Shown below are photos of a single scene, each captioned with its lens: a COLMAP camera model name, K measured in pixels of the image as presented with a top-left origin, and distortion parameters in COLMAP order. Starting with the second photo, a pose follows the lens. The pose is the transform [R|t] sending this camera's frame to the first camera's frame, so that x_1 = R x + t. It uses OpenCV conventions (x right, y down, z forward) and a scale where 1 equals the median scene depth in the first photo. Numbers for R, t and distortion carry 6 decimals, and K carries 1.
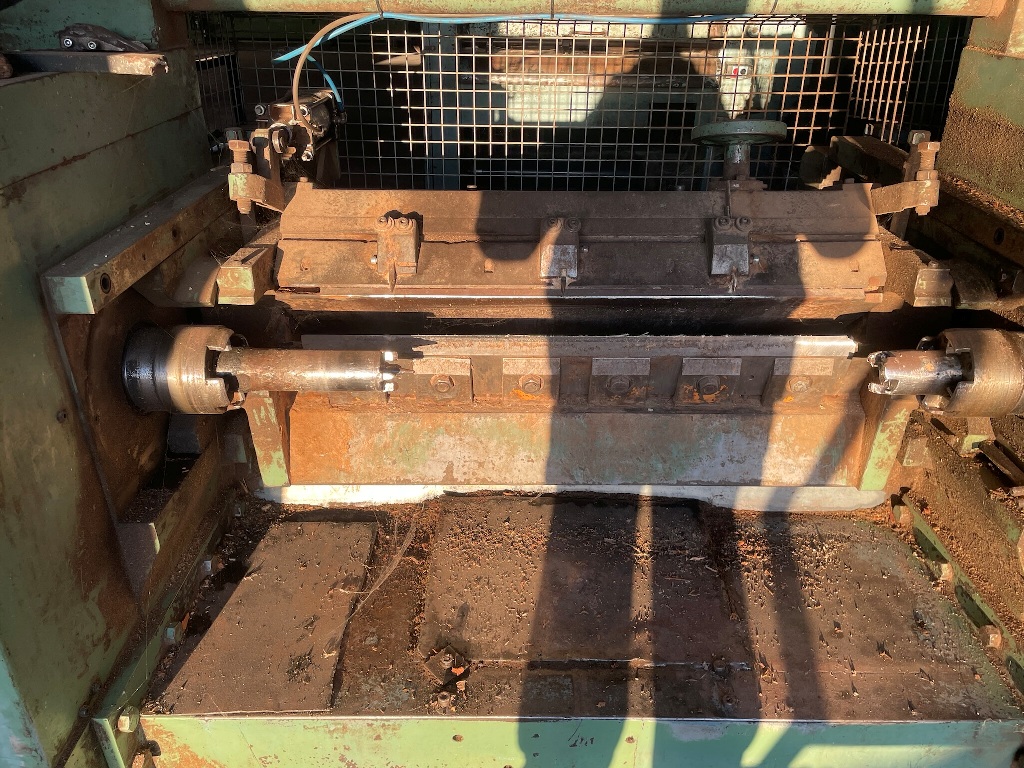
lens RADIAL K [[784.8, 0, 511.2], [0, 784.8, 383.7], [0, 0, 1]] dist [0.071961, -0.084815]
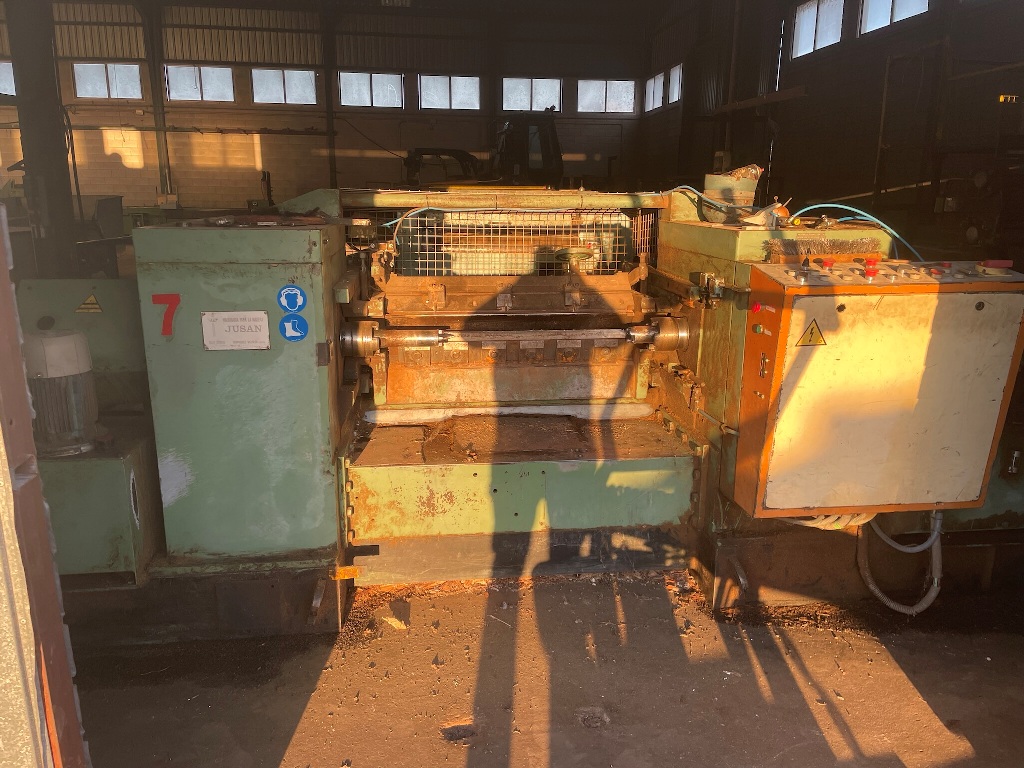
lens RADIAL K [[784.8, 0, 514.6], [0, 784.8, 386.1], [0, 0, 1]] dist [0.071961, -0.084815]
pose [[0.992086, -0.026636, 0.122702, -0.206329], [0.053515, 0.973735, -0.221307, 0.623753], [-0.113585, 0.226122, 0.967454, -1.262101]]
